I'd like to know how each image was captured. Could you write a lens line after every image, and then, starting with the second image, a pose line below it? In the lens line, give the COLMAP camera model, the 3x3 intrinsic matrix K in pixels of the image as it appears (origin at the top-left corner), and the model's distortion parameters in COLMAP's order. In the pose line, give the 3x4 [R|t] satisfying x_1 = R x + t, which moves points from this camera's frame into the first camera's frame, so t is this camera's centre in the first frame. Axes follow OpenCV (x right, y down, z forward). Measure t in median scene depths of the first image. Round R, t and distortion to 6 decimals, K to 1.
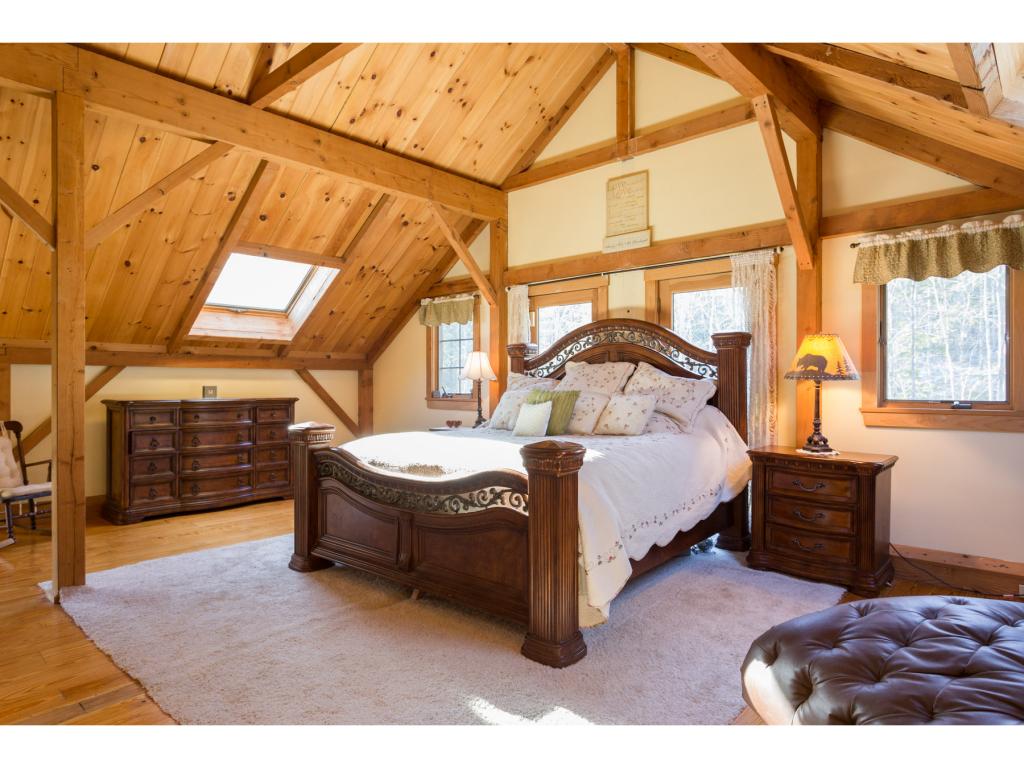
lens RADIAL K [[611.8, 0, 512.0], [0, 611.8, 384.0], [0, 0, 1]] dist [0.000286, 0.001086]
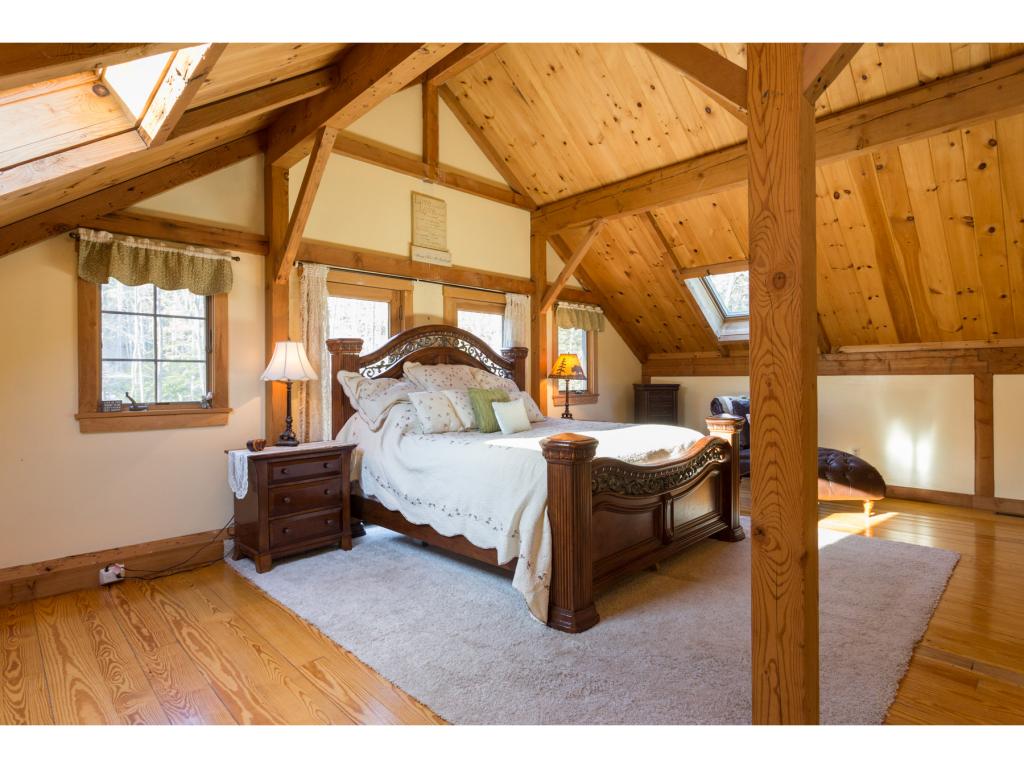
lens RADIAL K [[529.7, 0, 512.0], [0, 529.7, 384.0], [0, 0, 1]] dist [-0.003180, -0.000802]
pose [[0.053786, -0.003611, 0.998546, -0.768928], [0.013406, 0.999906, 0.002894, -0.000567], [-0.998462, 0.013231, 0.053830, 0.802352]]
